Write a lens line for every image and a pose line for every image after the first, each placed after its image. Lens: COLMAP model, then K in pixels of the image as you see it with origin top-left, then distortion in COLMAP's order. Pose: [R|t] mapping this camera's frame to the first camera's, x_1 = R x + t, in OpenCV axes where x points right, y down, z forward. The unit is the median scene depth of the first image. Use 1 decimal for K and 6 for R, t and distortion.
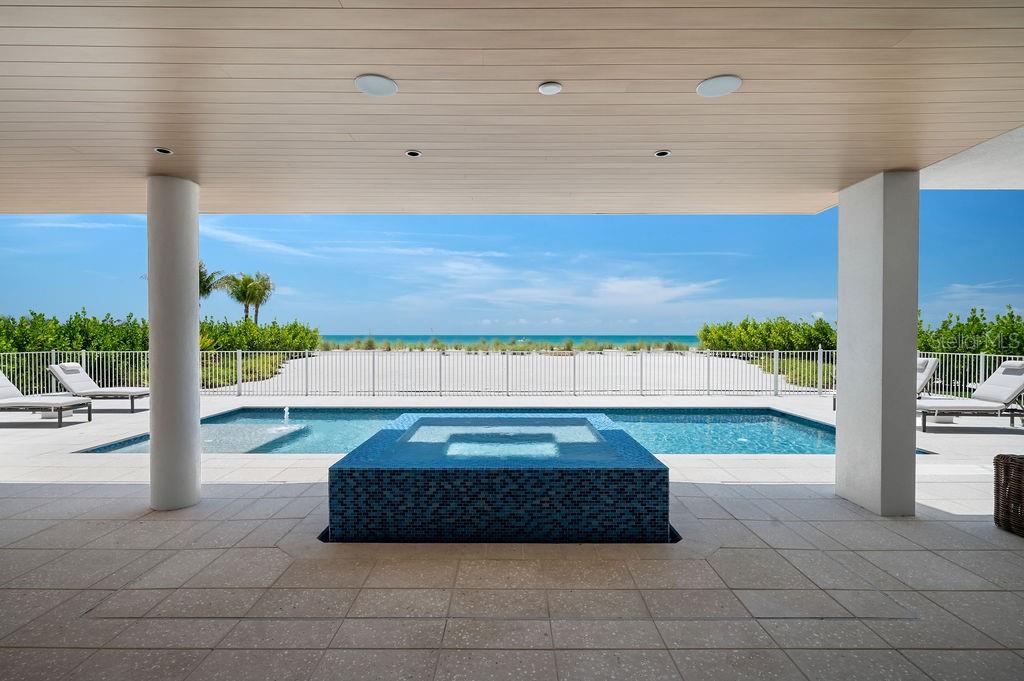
lens RADIAL K [[504.7, 0, 490.1], [0, 504.7, 338.4], [0, 0, 1]] dist [-0.009860, -0.001284]
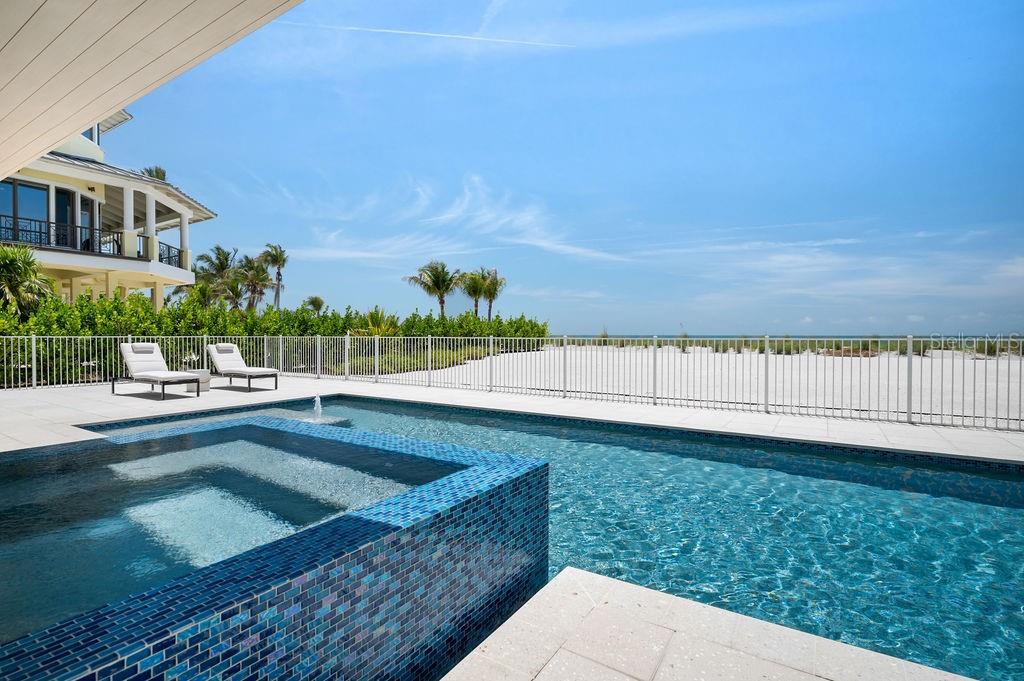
lens RADIAL K [[504.7, 0, 505.2], [0, 504.7, 343.1], [0, 0, 1]] dist [-0.009860, -0.001284]
pose [[0.839245, 0.009672, -0.543667, 0.118070], [-0.007315, 0.999952, 0.006498, 0.014233], [0.543704, -0.001476, 0.839276, 0.158534]]
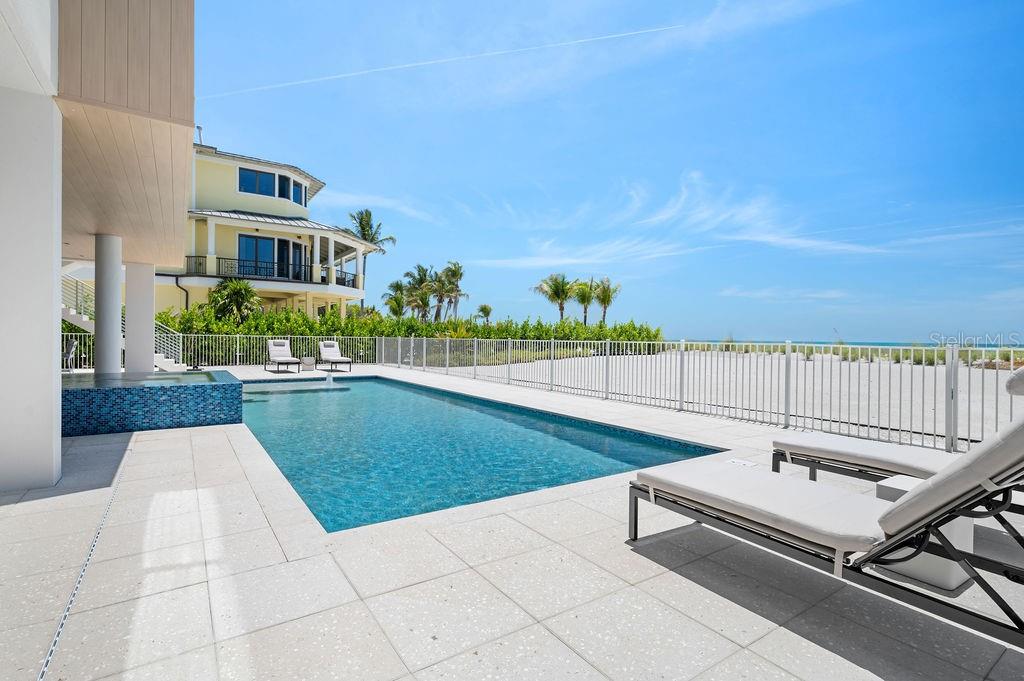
lens RADIAL K [[504.7, 0, 506.3], [0, 504.7, 339.2], [0, 0, 1]] dist [-0.009860, -0.001284]
pose [[0.548600, 0.010003, -0.836025, 0.349272], [-0.022323, 0.999747, -0.002686, 0.013235], [0.835787, 0.020136, 0.548685, 0.214946]]
